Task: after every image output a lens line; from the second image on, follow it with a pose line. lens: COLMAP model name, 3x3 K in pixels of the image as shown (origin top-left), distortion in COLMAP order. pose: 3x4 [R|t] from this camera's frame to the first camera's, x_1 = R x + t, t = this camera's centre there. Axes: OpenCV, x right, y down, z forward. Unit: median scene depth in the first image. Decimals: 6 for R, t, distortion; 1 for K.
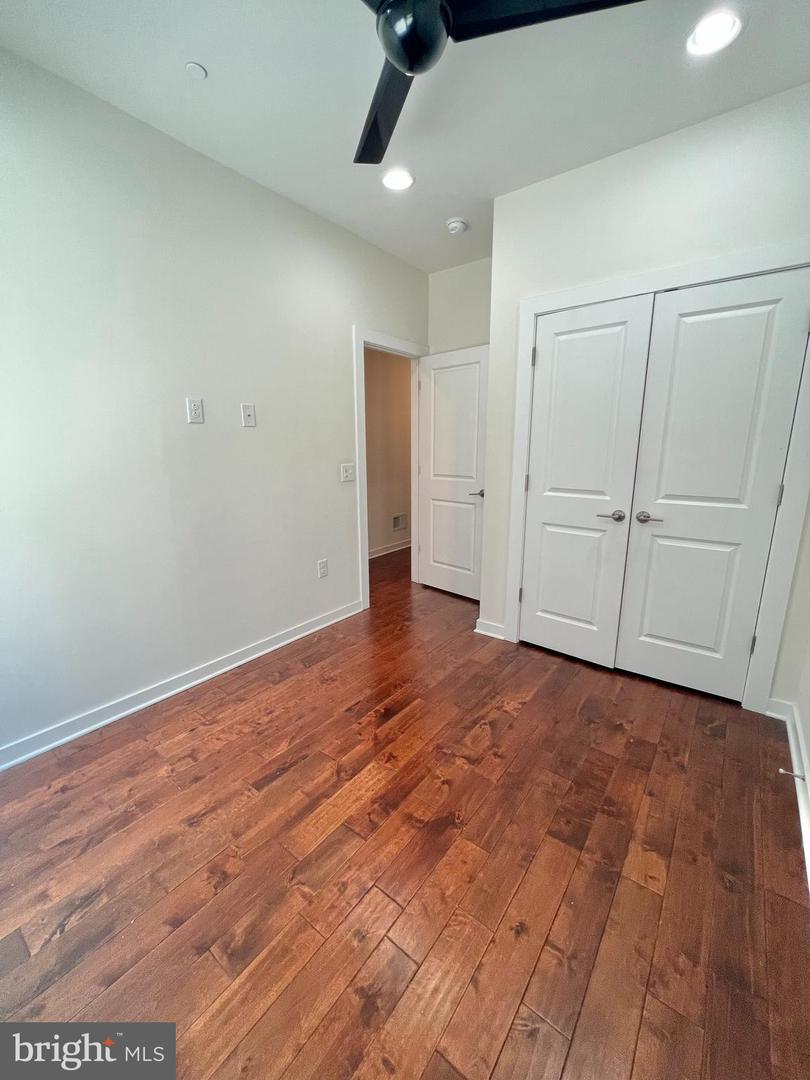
lens RADIAL K [[431.4, 0, 406.3], [0, 431.4, 537.6], [0, 0, 1]] dist [-0.002135, 0.001143]
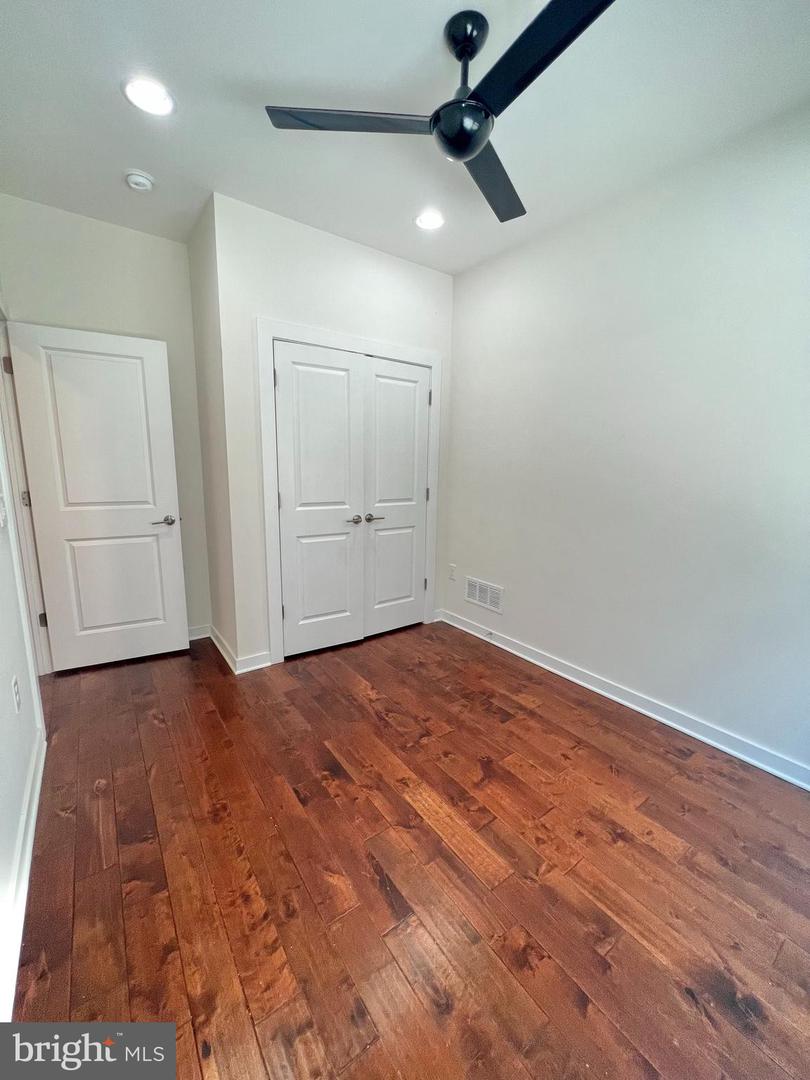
lens RADIAL K [[431.4, 0, 405.9], [0, 431.4, 536.4], [0, 0, 1]] dist [-0.002135, 0.001143]
pose [[0.283023, -0.153549, 0.946742, -0.781667], [0.185848, 0.977173, 0.102927, -0.120824], [-0.940935, 0.146820, 0.305099, 0.545118]]
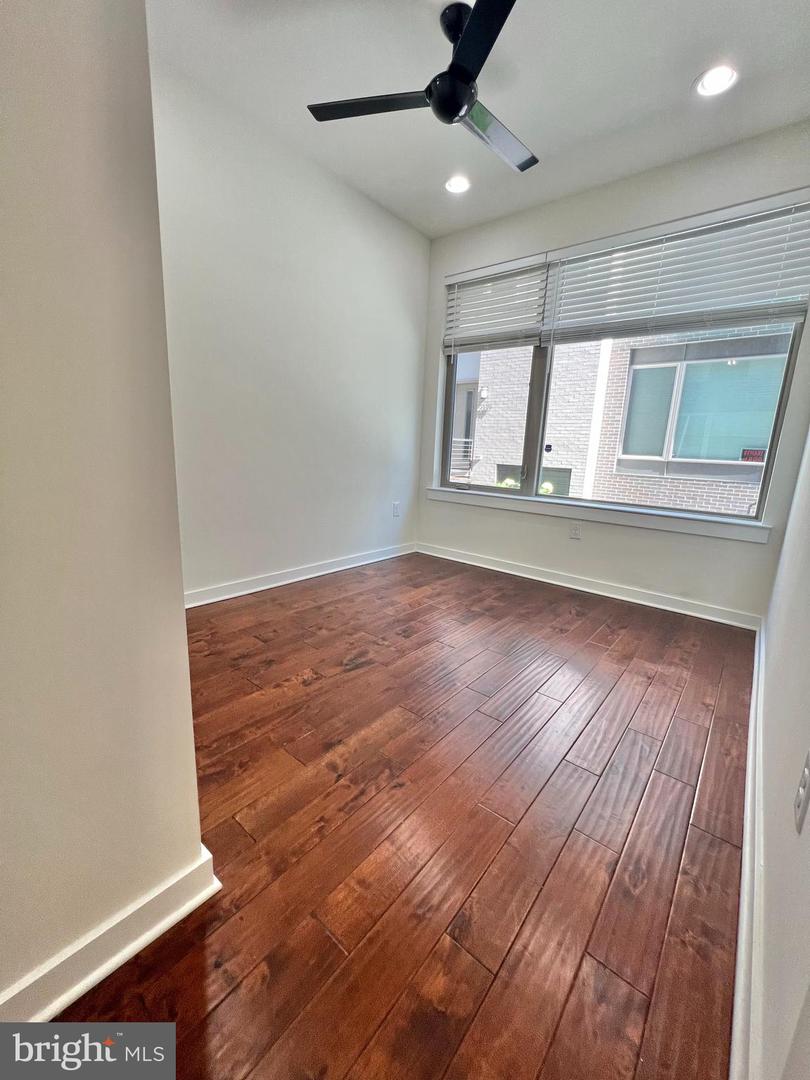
lens RADIAL K [[431.4, 0, 406.3], [0, 431.4, 535.8], [0, 0, 1]] dist [-0.002135, 0.001143]
pose [[-0.998417, -0.043835, 0.035242, 0.031807], [-0.025743, 0.913242, 0.406604, -0.214696], [-0.050009, 0.405053, -0.912925, 1.736854]]
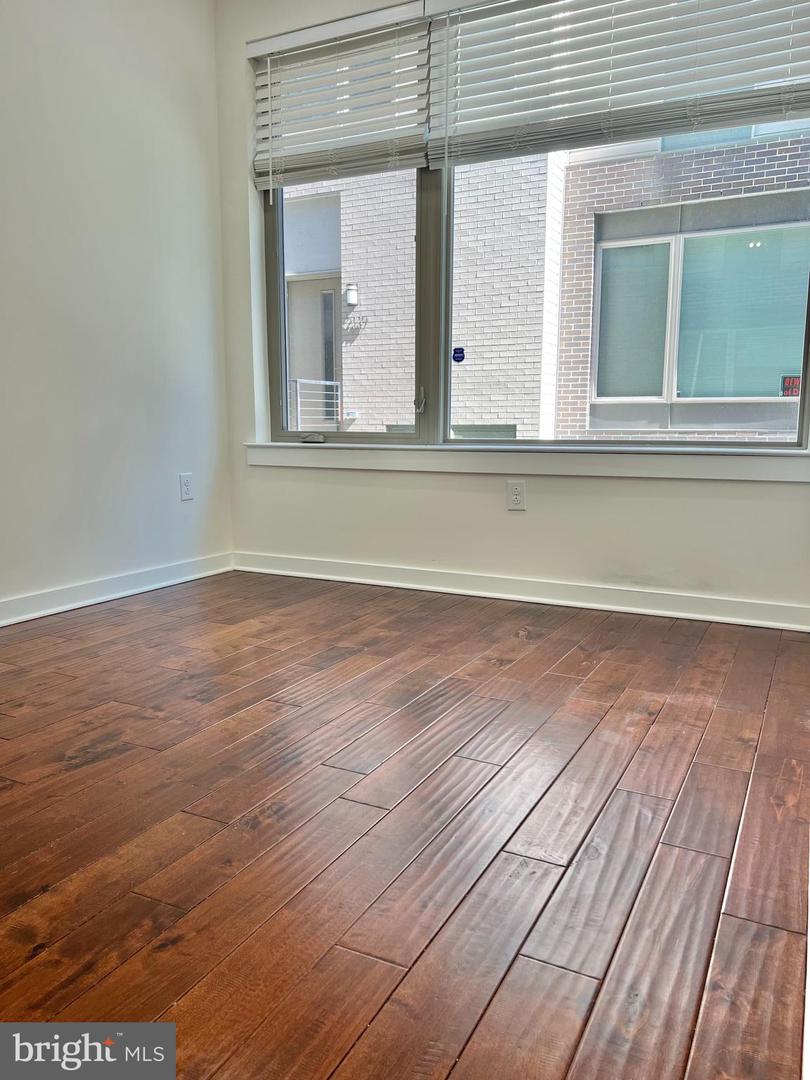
lens RADIAL K [[806.0, 0, 402.8], [0, 806.0, 541.8], [0, 0, 1]] dist [0.044881, -0.044068]
pose [[-0.985288, 0.031084, -0.168051, -0.022113], [-0.031153, 0.934177, 0.355446, -0.096618], [0.168038, 0.355452, -0.919465, 1.758899]]
